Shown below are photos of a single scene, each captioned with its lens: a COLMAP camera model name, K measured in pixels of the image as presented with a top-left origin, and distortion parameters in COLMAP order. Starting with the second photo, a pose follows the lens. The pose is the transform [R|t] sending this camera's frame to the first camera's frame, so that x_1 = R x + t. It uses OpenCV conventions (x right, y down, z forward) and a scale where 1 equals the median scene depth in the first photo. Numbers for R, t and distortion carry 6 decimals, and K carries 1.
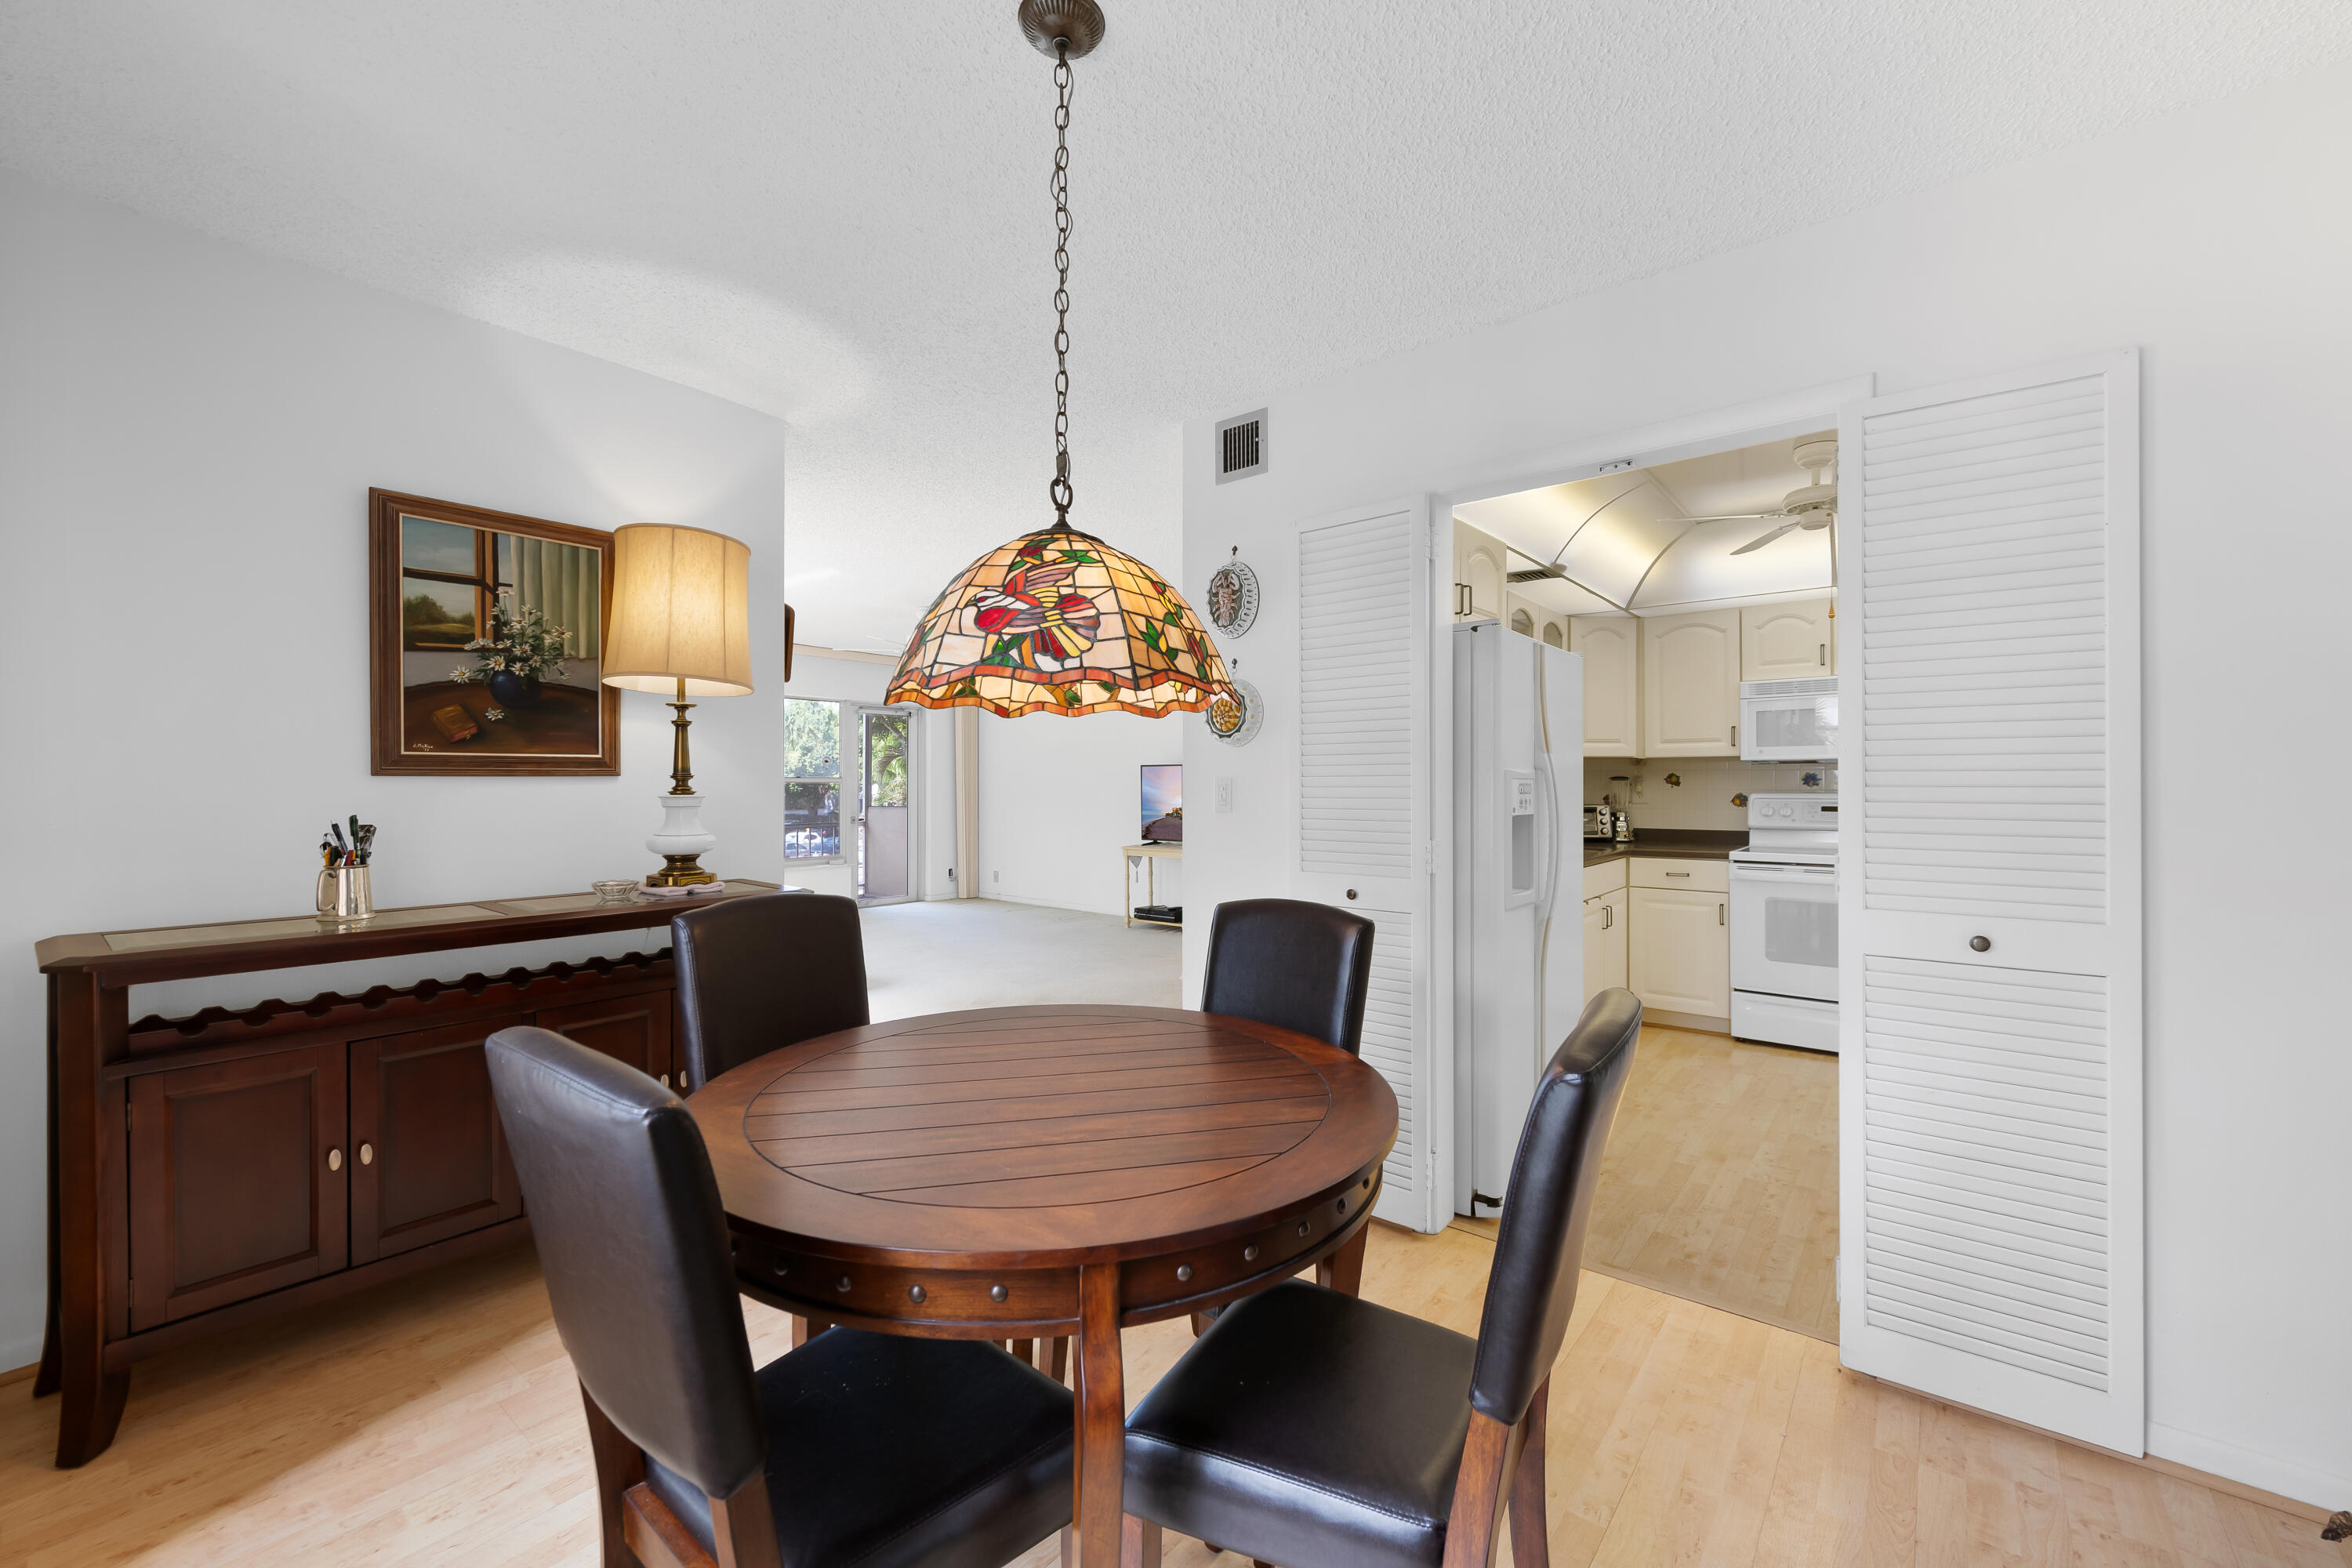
lens RADIAL K [[933.7, 0, 1176.3], [0, 933.7, 778.4], [0, 0, 1]] dist [-0.001080, -0.000032]
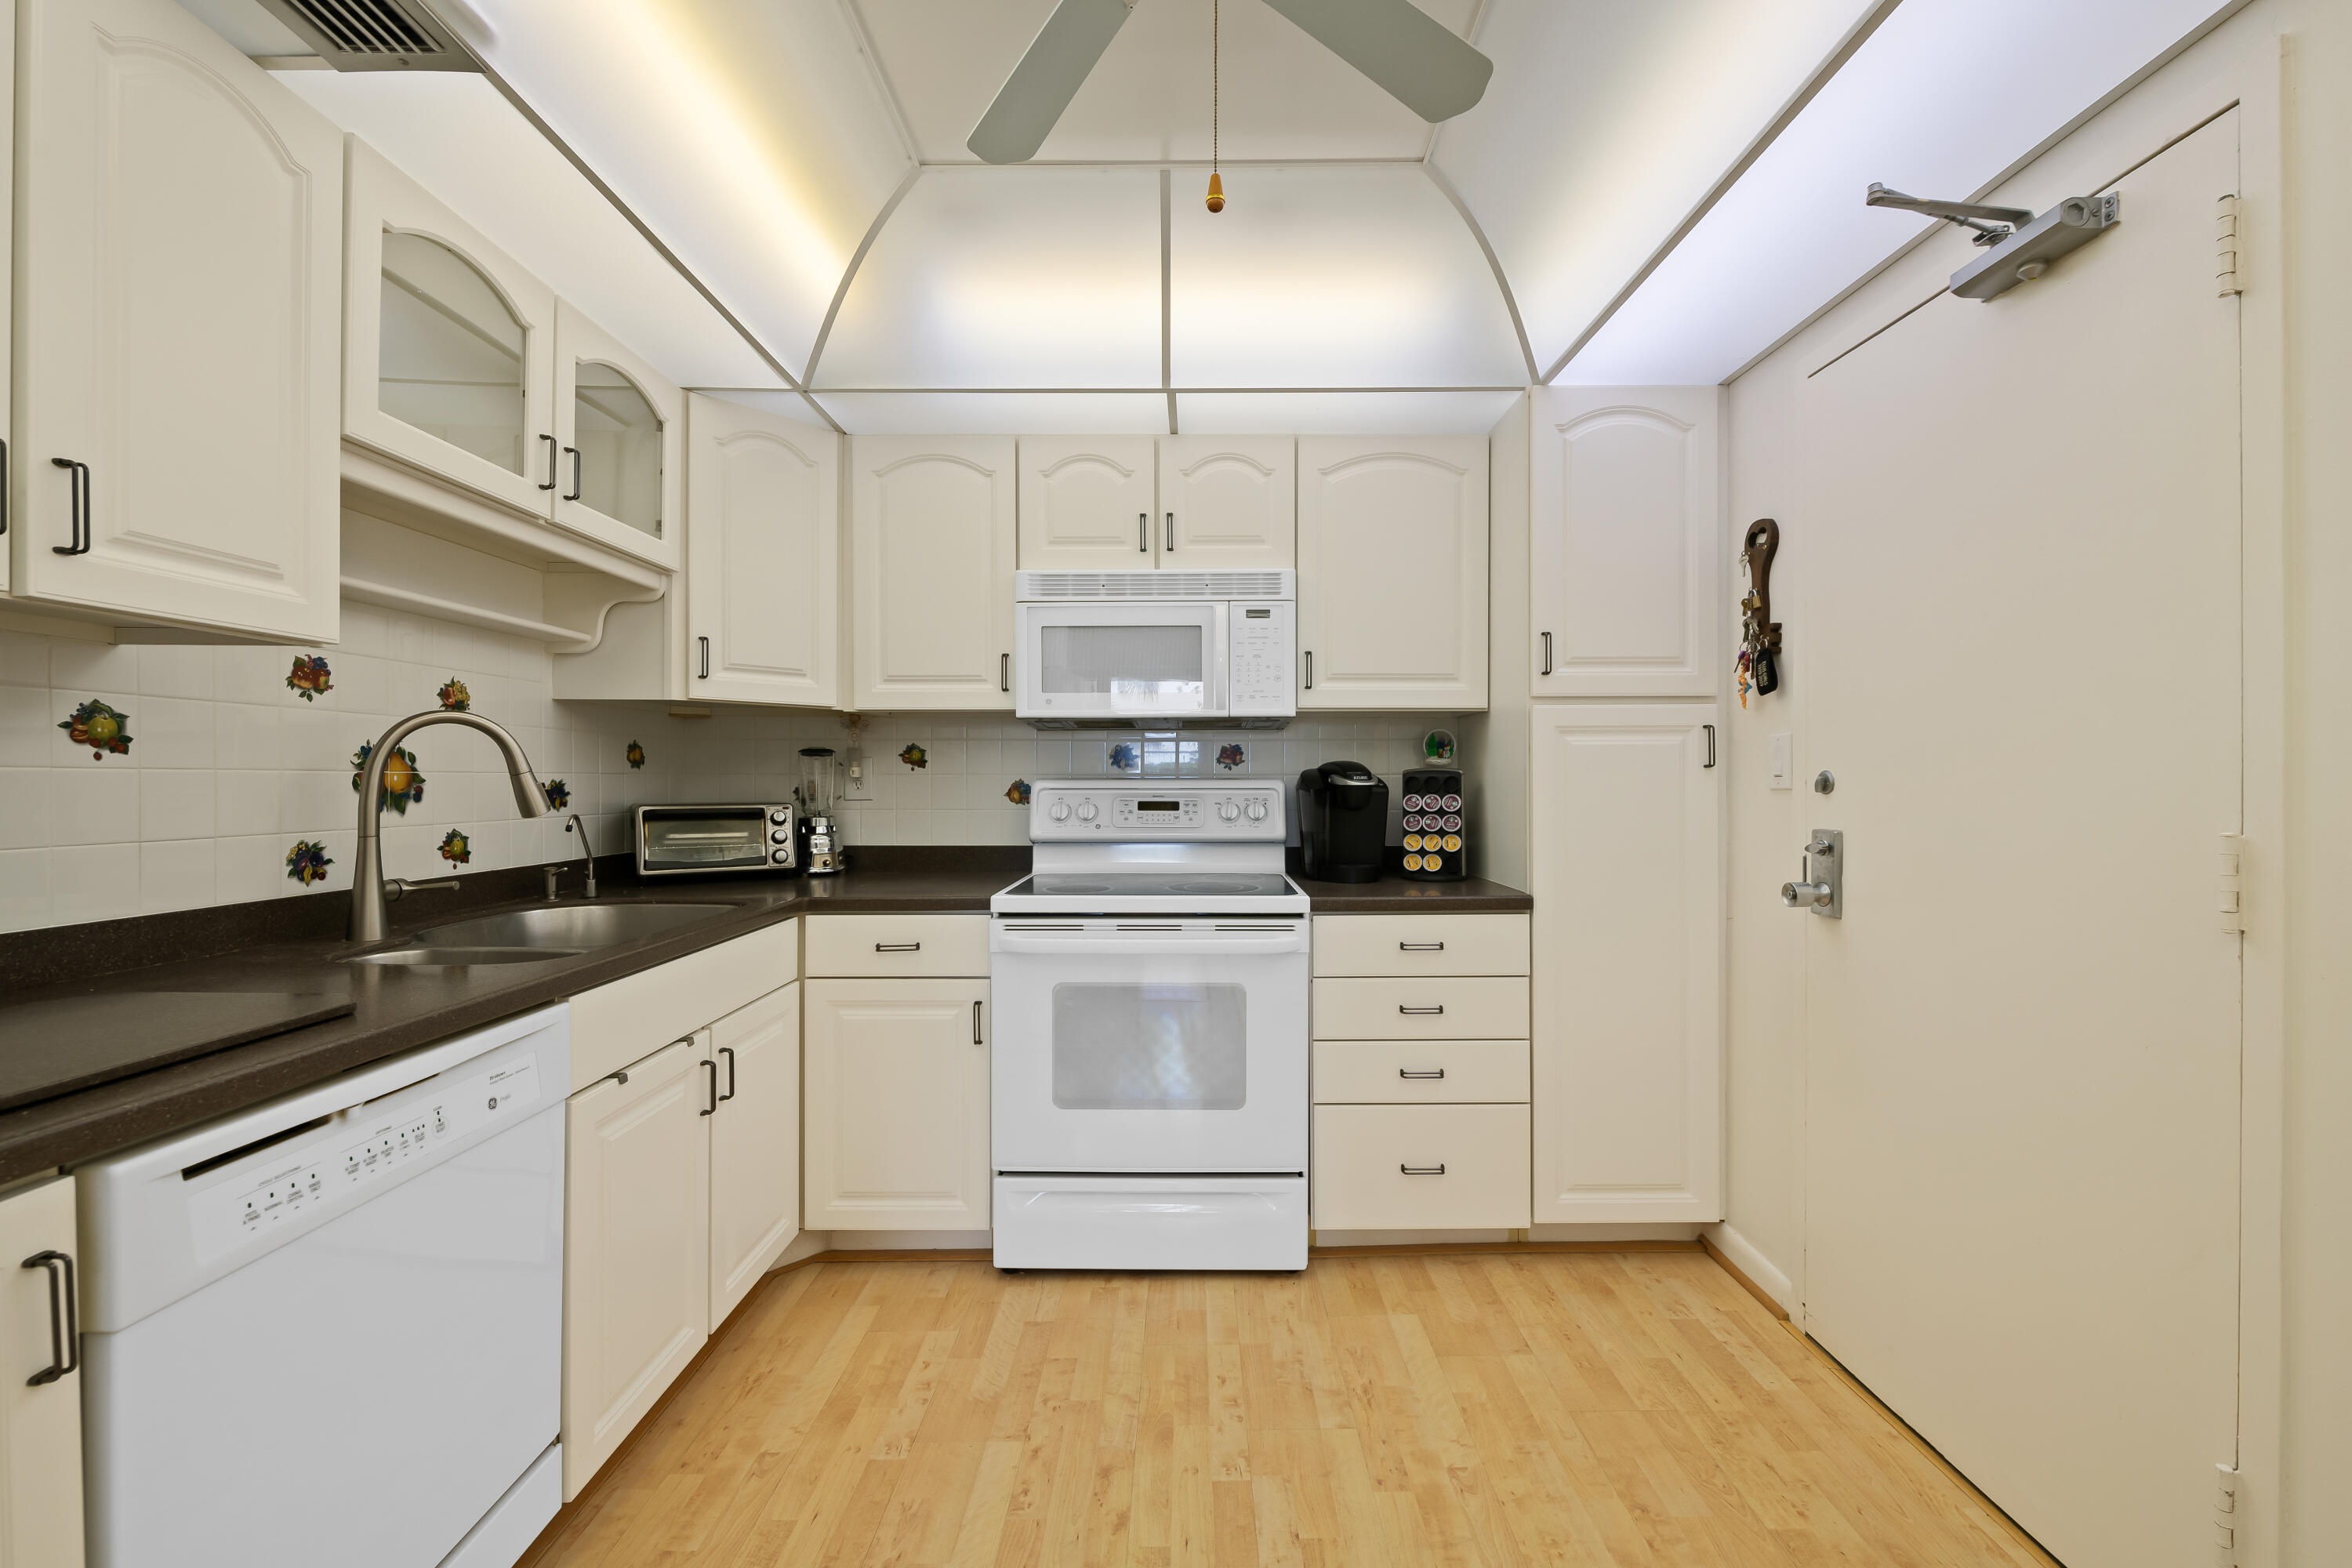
lens RADIAL K [[933.9, 0, 1178.6], [0, 933.9, 777.1], [0, 0, 1]] dist [0.002061, -0.004659]
pose [[0.777757, 0.004791, 0.628547, 0.339327], [-0.004214, 0.999988, -0.002408, 0.015780], [-0.628551, -0.000776, 0.777768, 0.523203]]
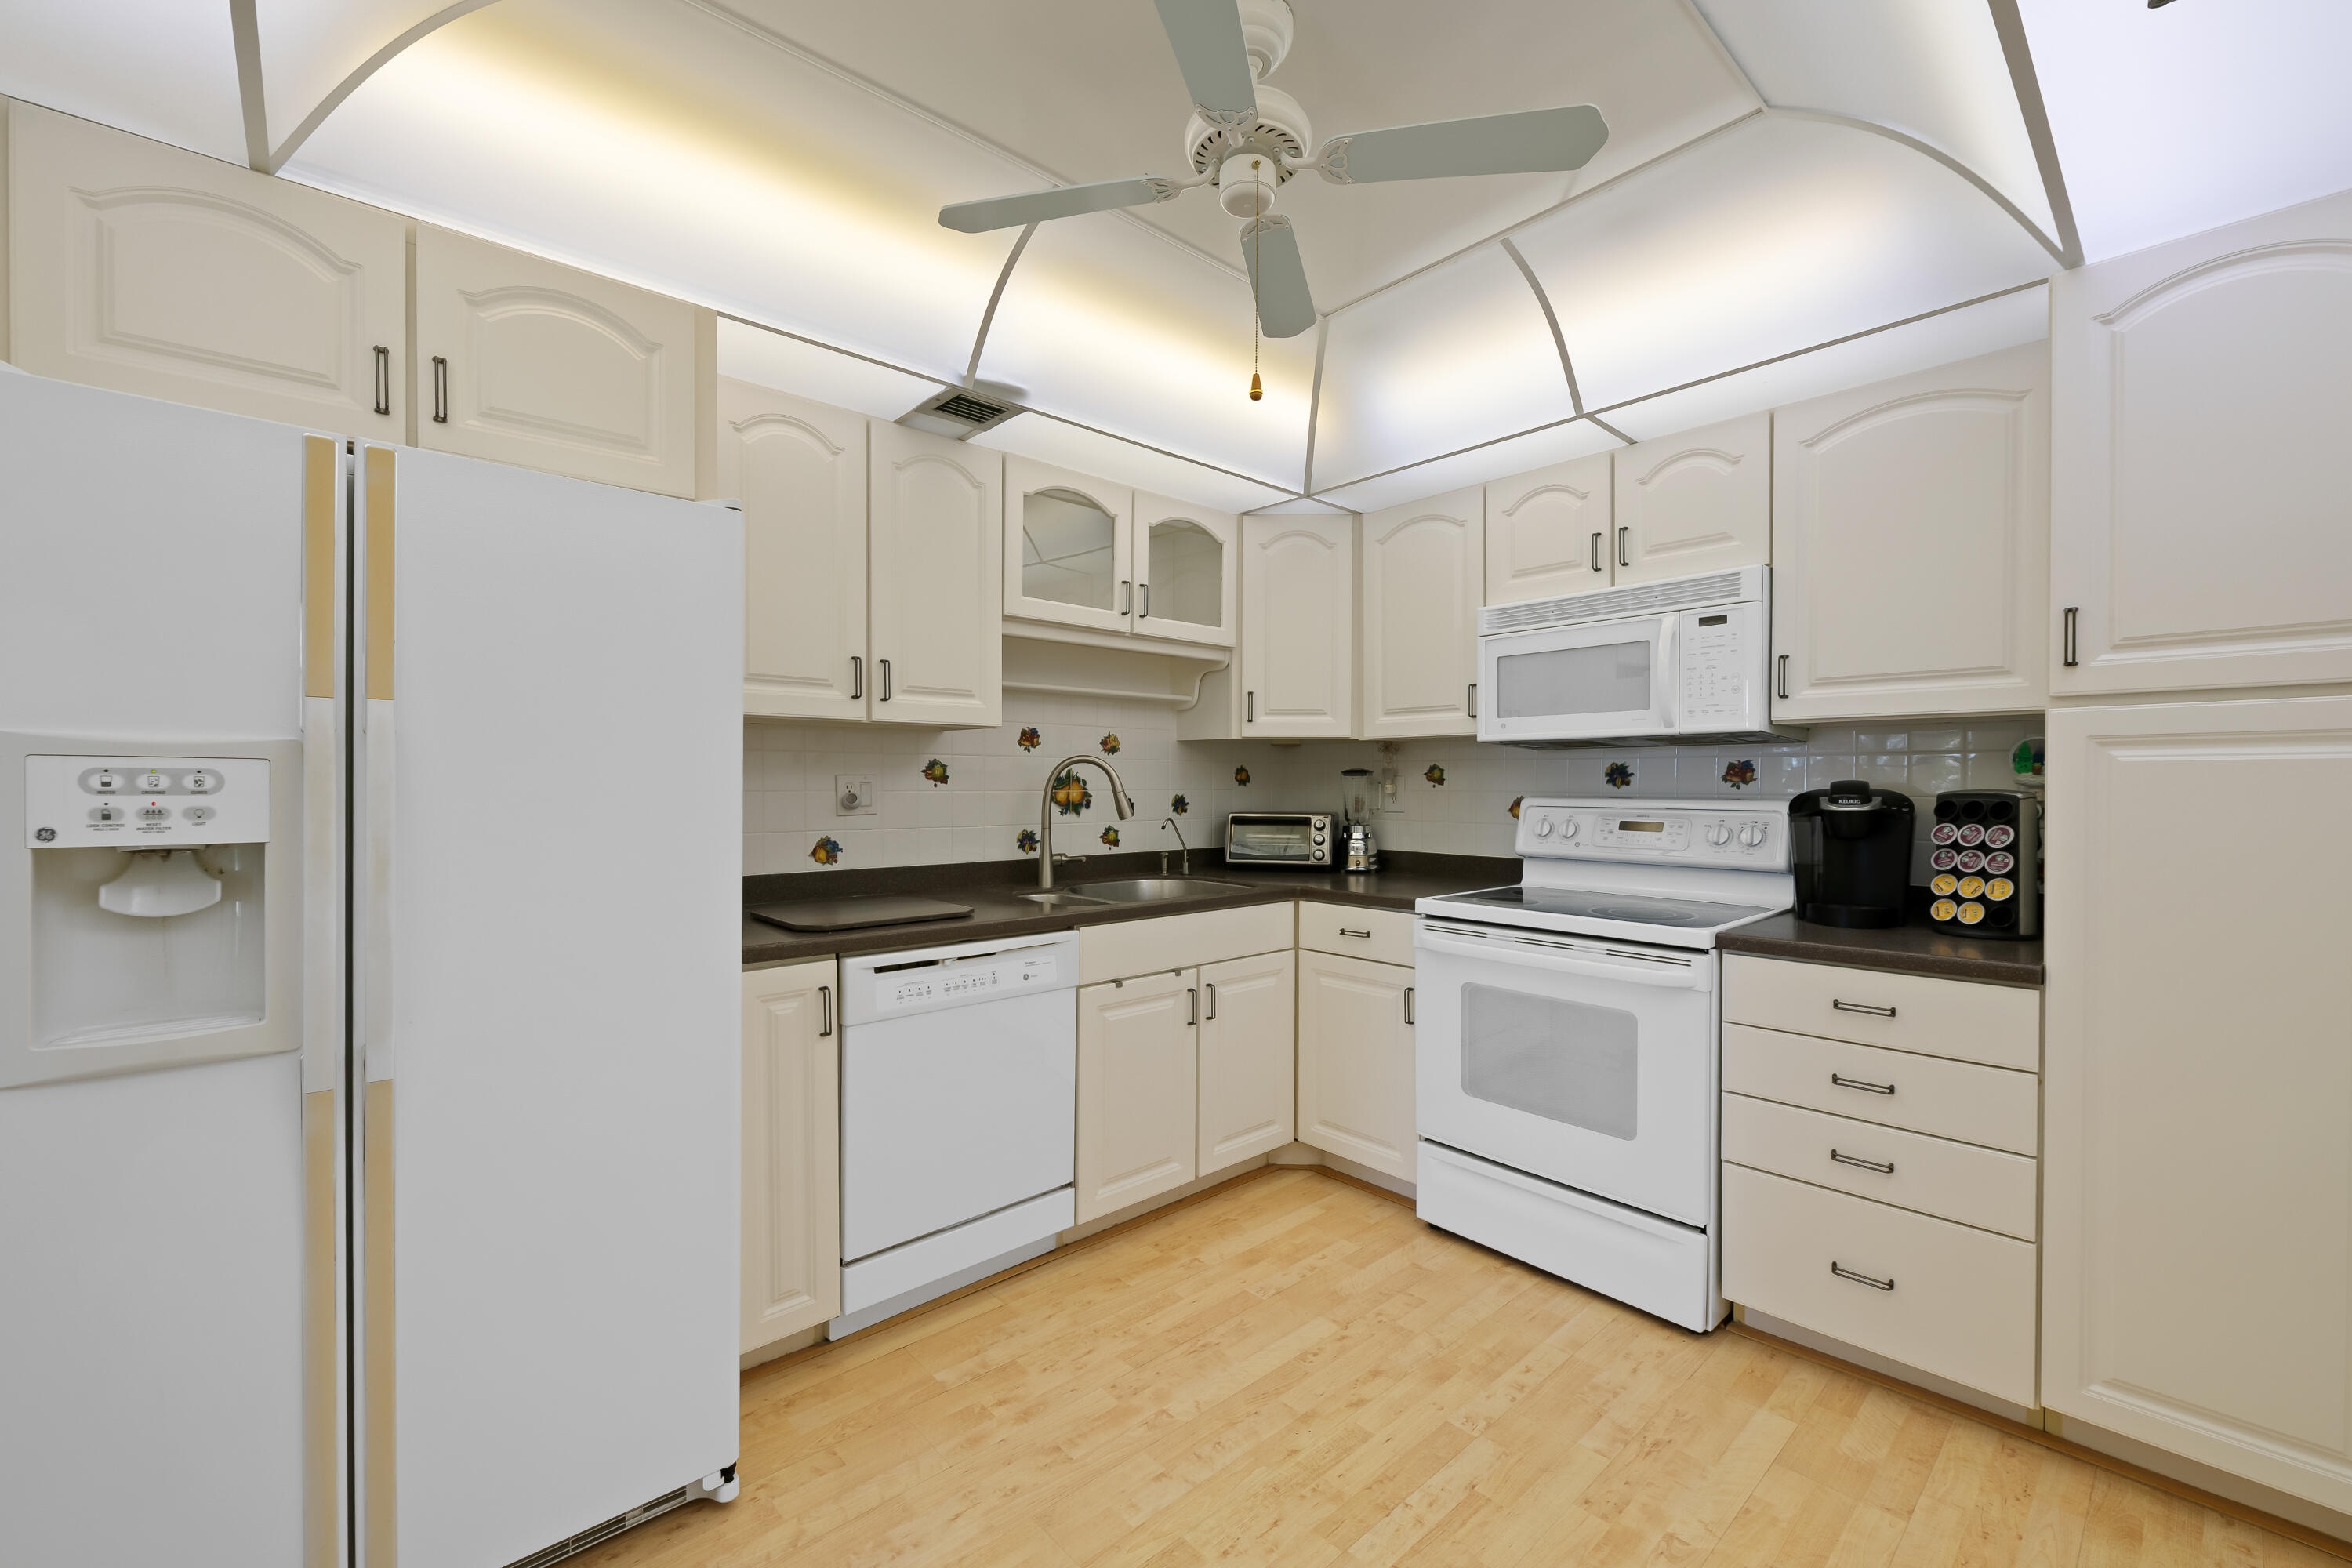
lens RADIAL K [[941.9, 0, 1176.0], [0, 941.9, 784.0], [0, 0, 1]] dist [-0.000677, -0.003224]
pose [[0.987513, 0.005351, -0.157450, 0.506639], [-0.004587, 0.999976, 0.005211, 0.005364], [0.157474, -0.004424, 0.987513, 0.382087]]
